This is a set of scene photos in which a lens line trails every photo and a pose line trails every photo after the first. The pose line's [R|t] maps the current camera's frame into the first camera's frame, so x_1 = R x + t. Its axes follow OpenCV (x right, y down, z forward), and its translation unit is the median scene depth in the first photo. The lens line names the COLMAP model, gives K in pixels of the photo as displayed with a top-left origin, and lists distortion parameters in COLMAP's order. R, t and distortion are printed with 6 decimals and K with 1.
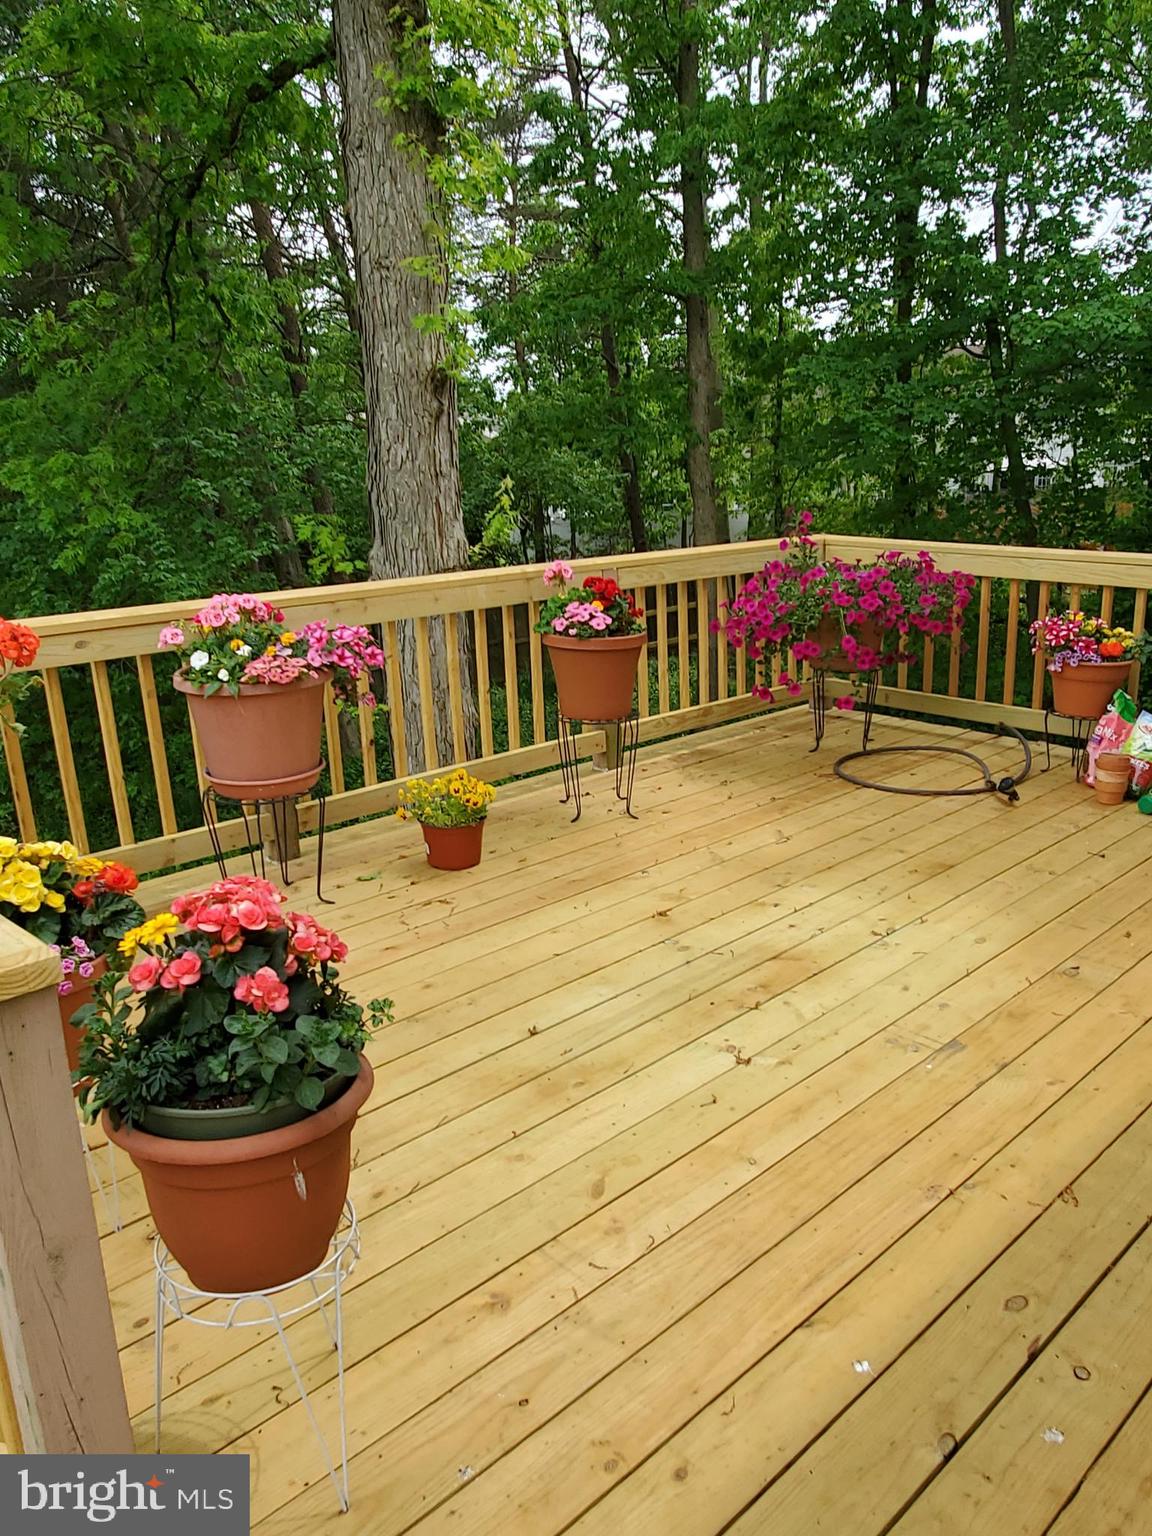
lens RADIAL K [[1156.0, 0, 595.3], [0, 1156.0, 776.2], [0, 0, 1]] dist [-0.006027, 0.007575]
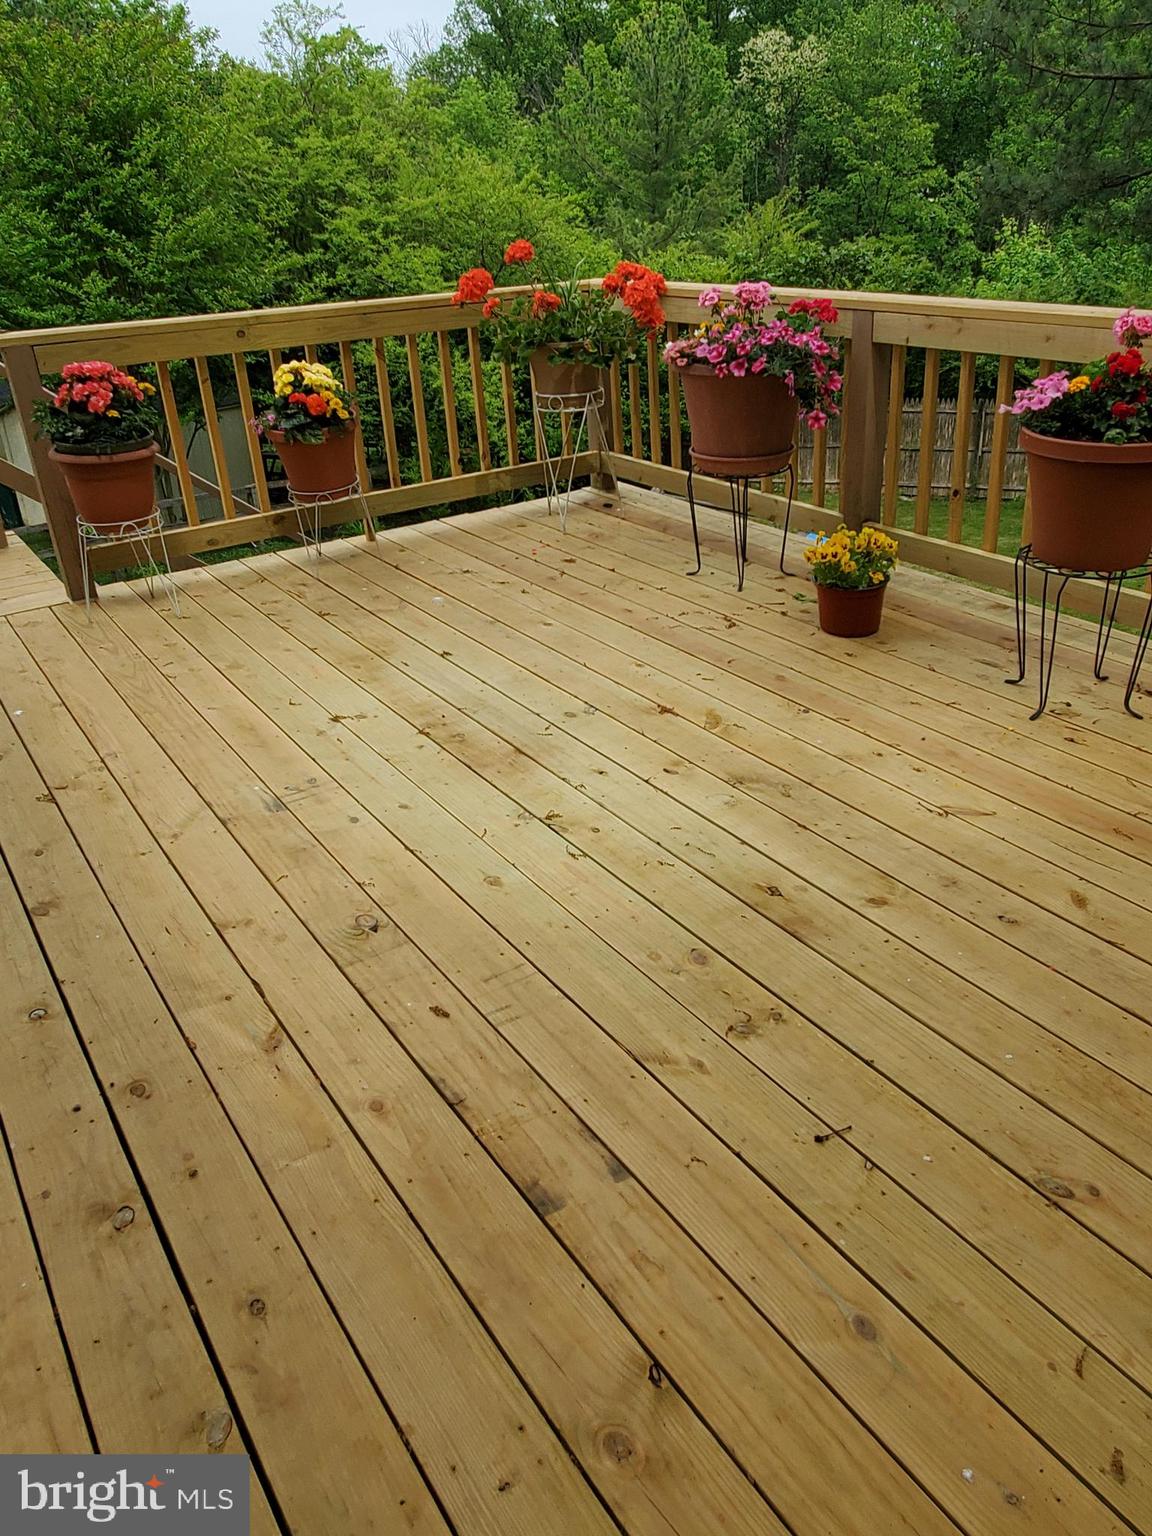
lens RADIAL K [[1156.0, 0, 595.3], [0, 1156.0, 776.2], [0, 0, 1]] dist [-0.006027, 0.007575]
pose [[-0.175197, 0.464510, -0.868065, 0.900213], [-0.245649, 0.833192, 0.495427, -0.274552], [0.953395, 0.300037, -0.031867, 1.056568]]
